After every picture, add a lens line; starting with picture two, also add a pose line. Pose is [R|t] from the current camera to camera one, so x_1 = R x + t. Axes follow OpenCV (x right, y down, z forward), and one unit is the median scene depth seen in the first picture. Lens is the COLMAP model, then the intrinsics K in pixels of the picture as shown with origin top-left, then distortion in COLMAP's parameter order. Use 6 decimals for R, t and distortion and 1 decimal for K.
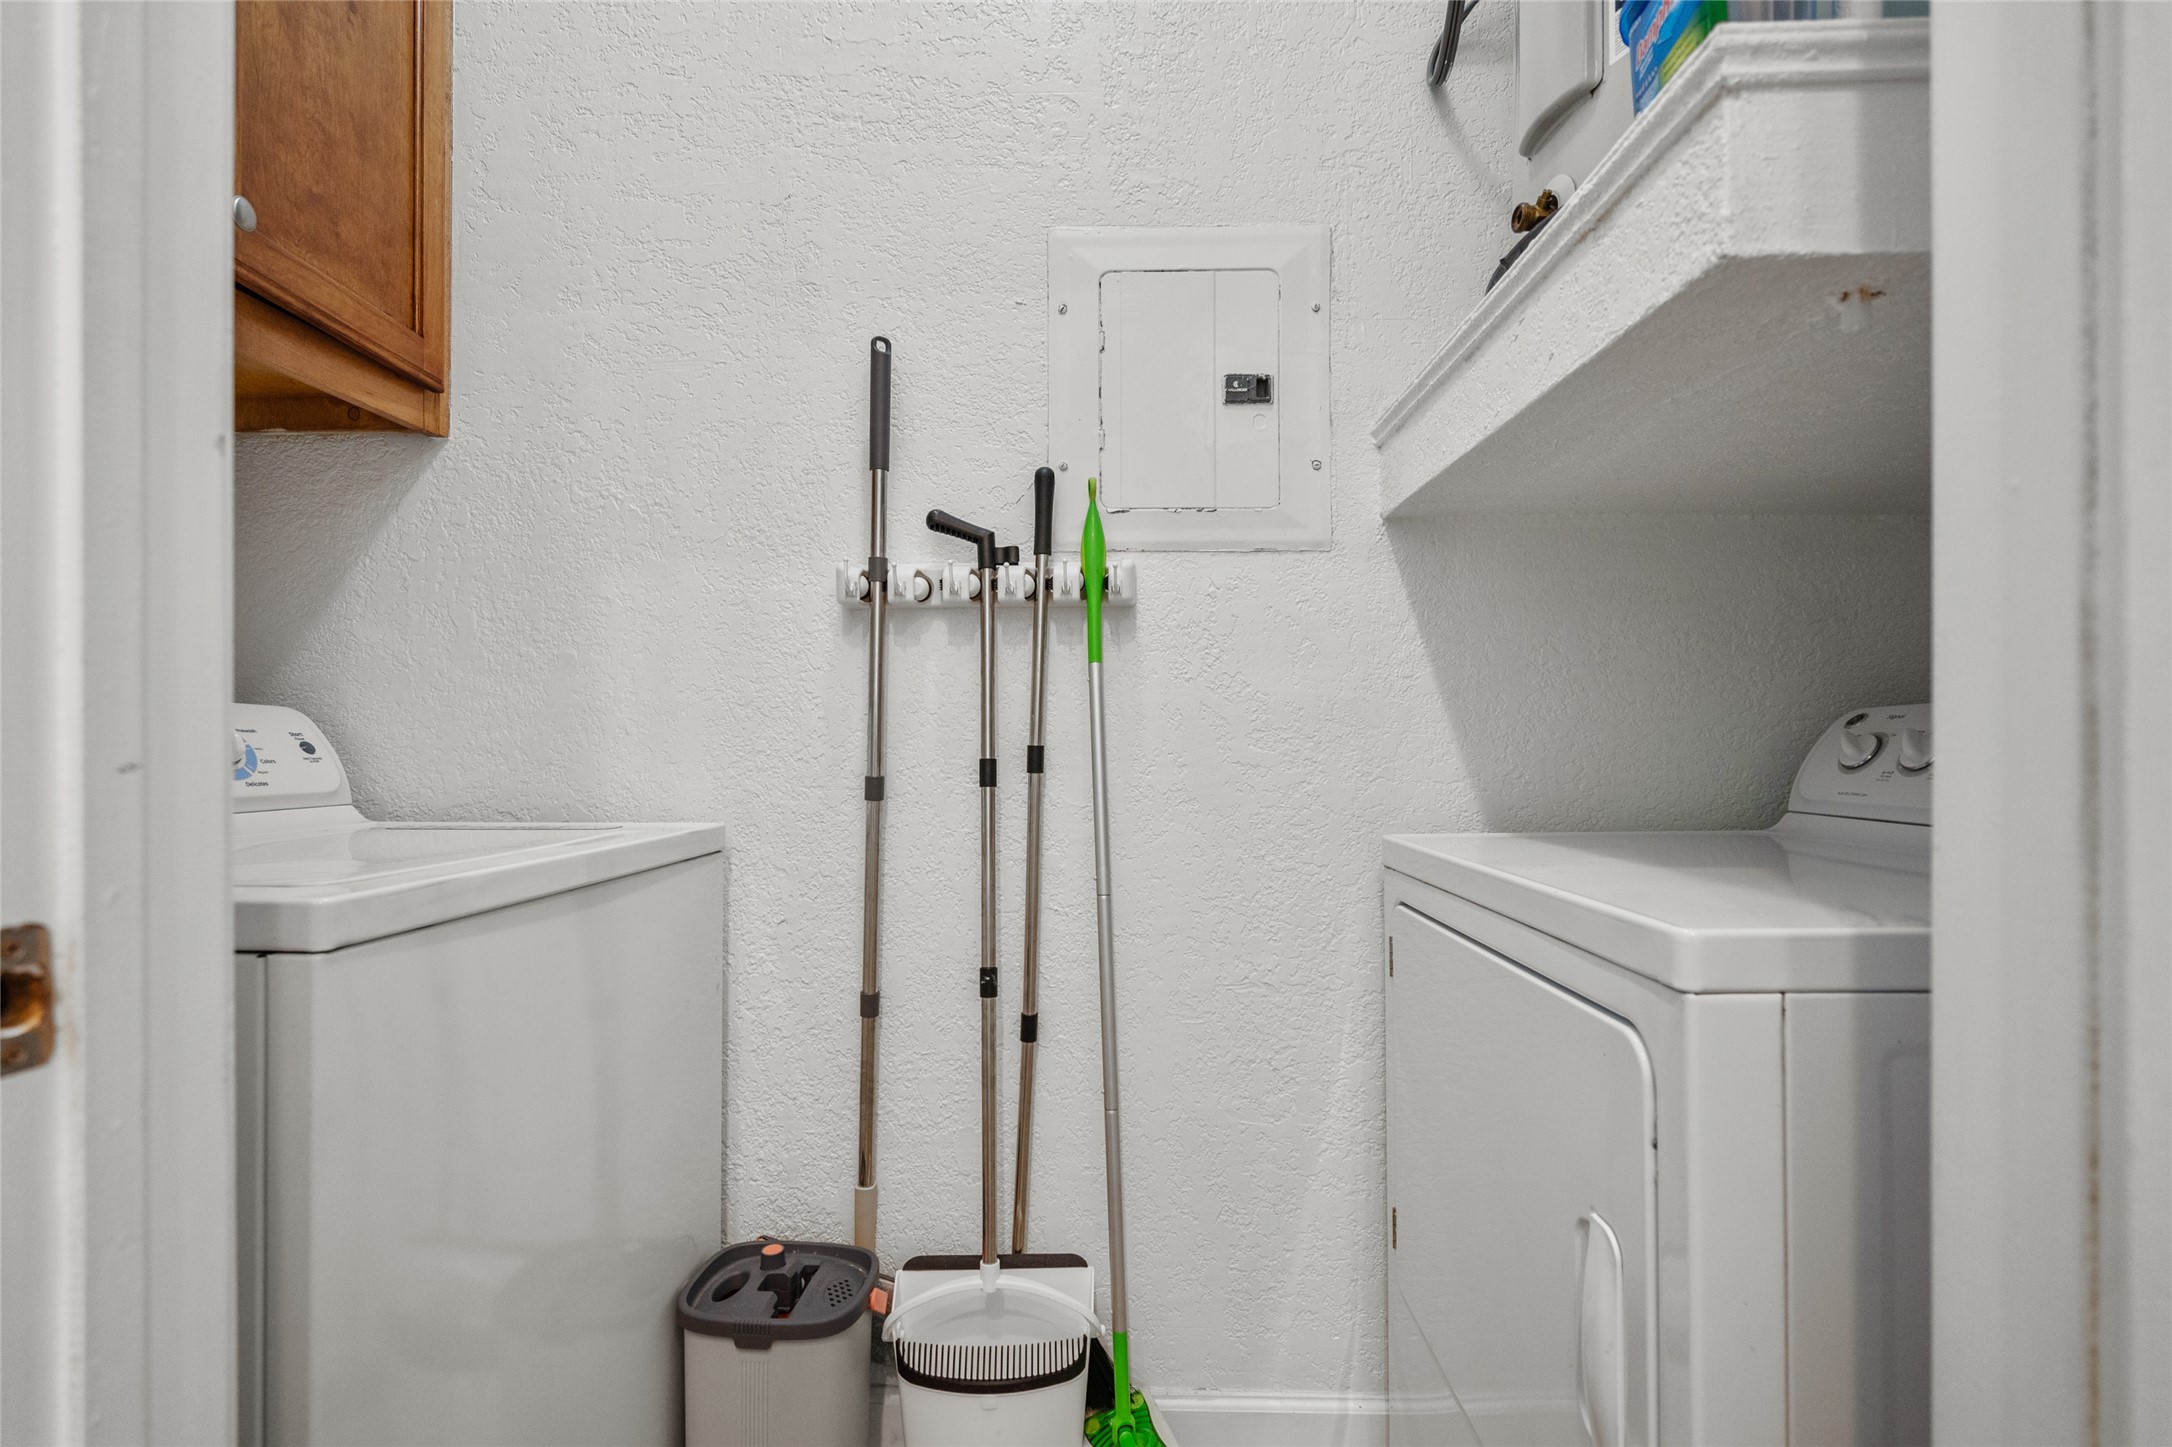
lens RADIAL K [[1000.2, 0, 1084.5], [0, 1000.2, 737.0], [0, 0, 1]] dist [-0.006592, 0.006395]
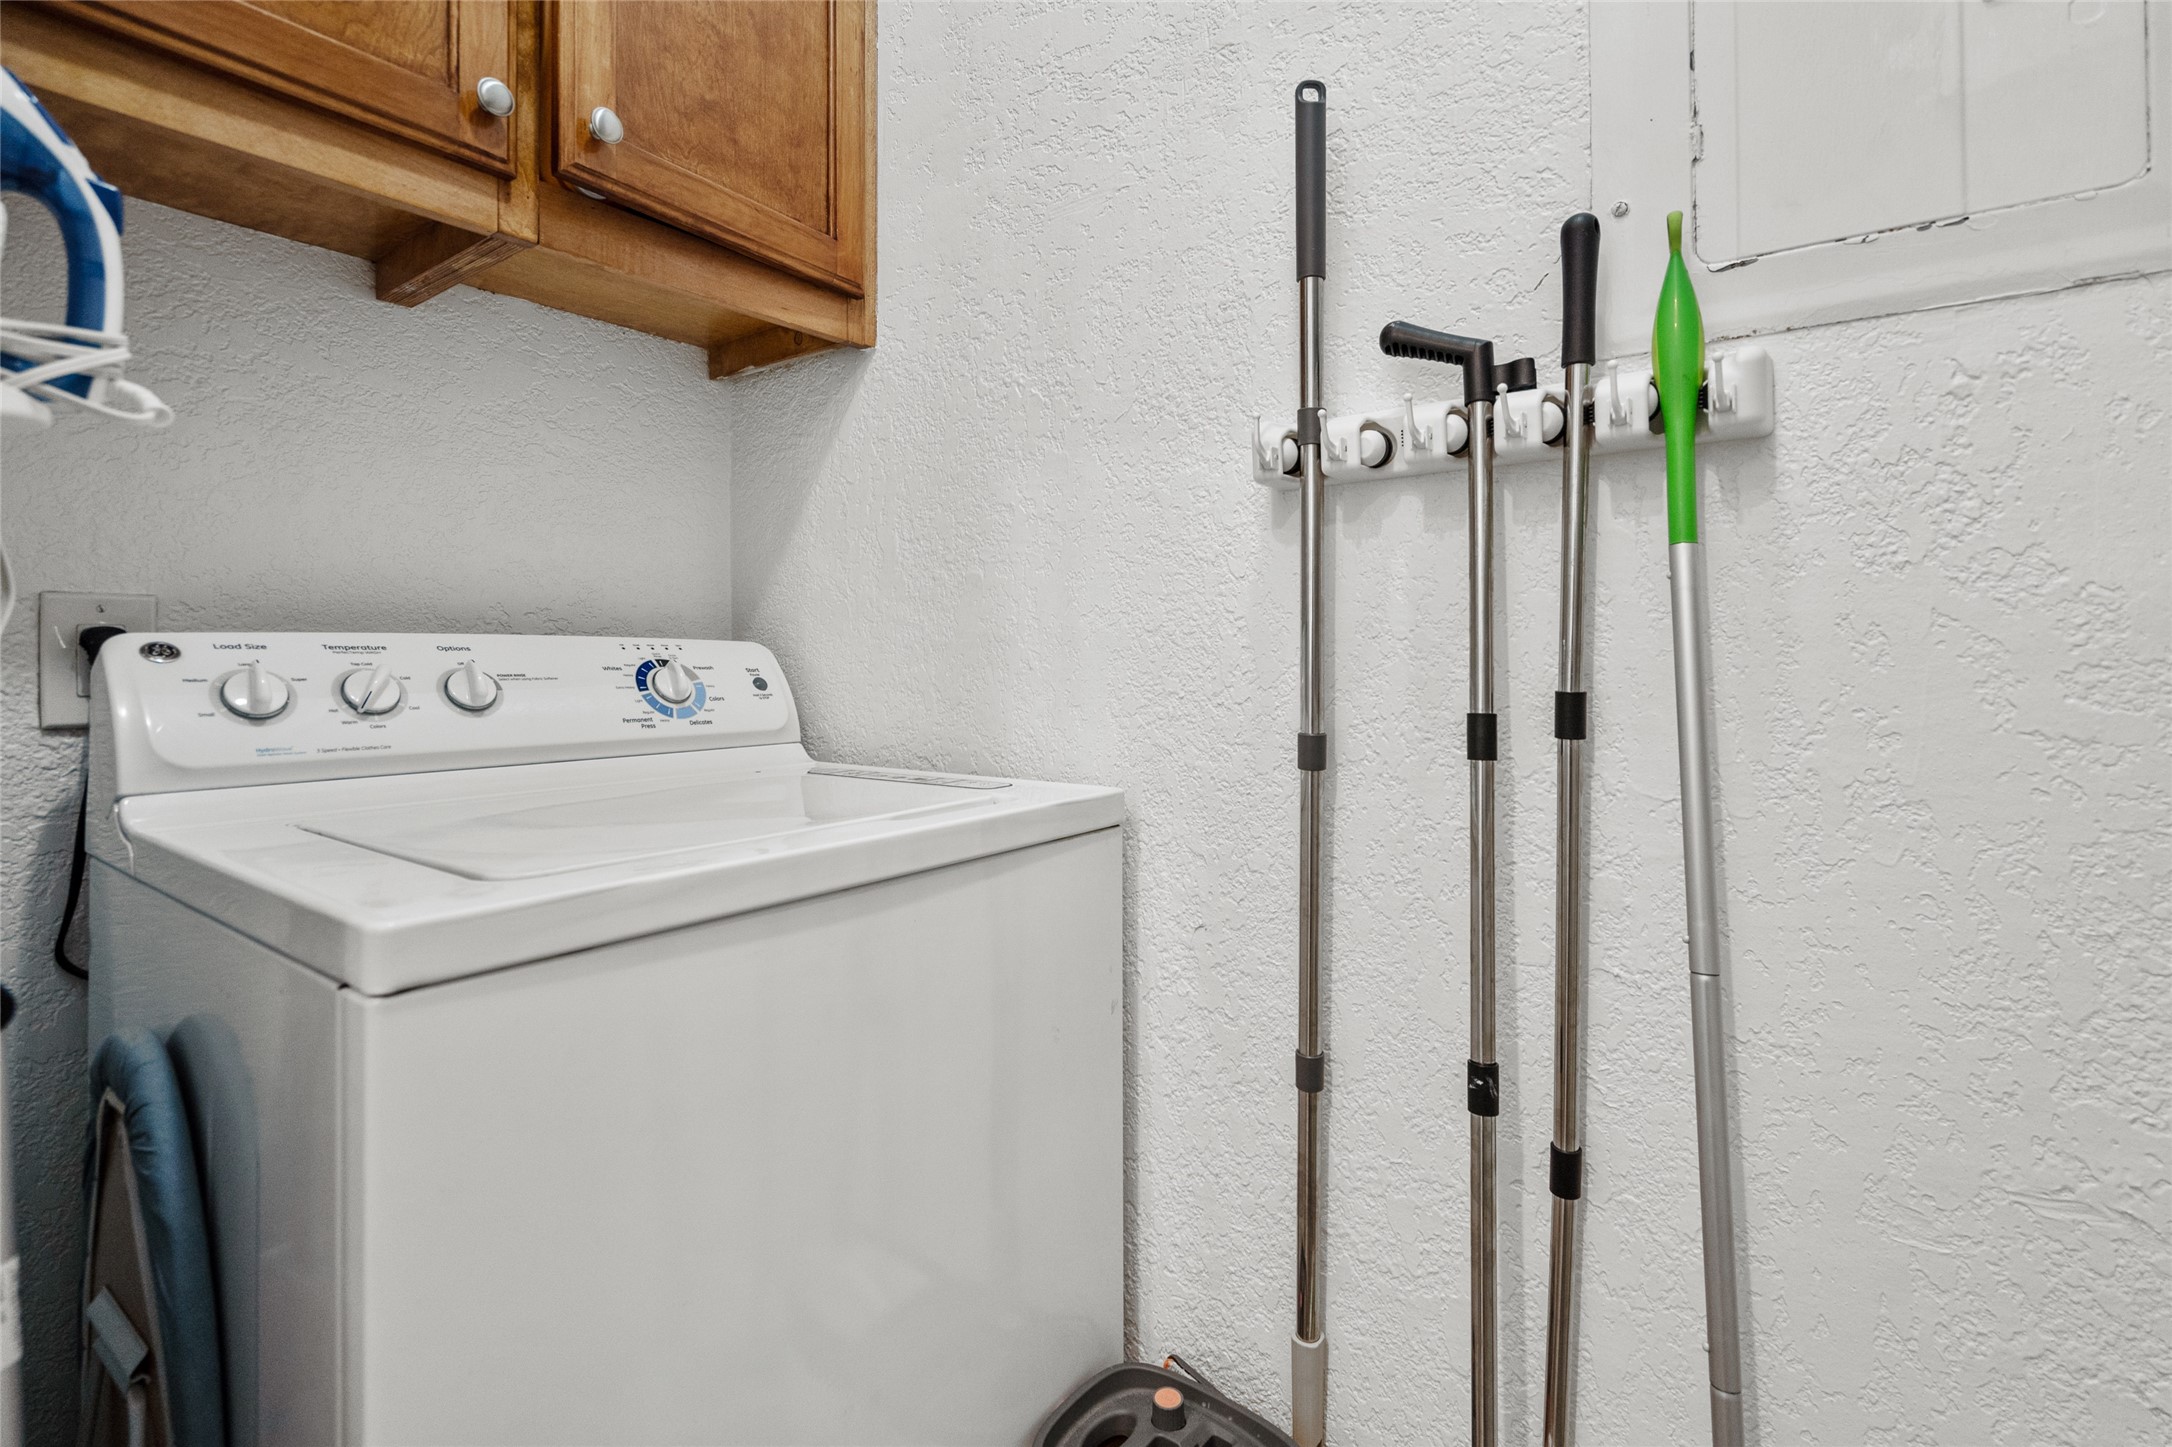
lens RADIAL K [[1000.2, 0, 1110.0], [0, 1000.2, 640.3], [0, 0, 1]] dist [-0.006592, 0.006395]
pose [[0.831702, -0.013571, -0.555056, 0.052074], [0.009368, 0.999902, -0.010410, -0.018151], [0.555143, 0.003458, 0.831748, 0.363451]]
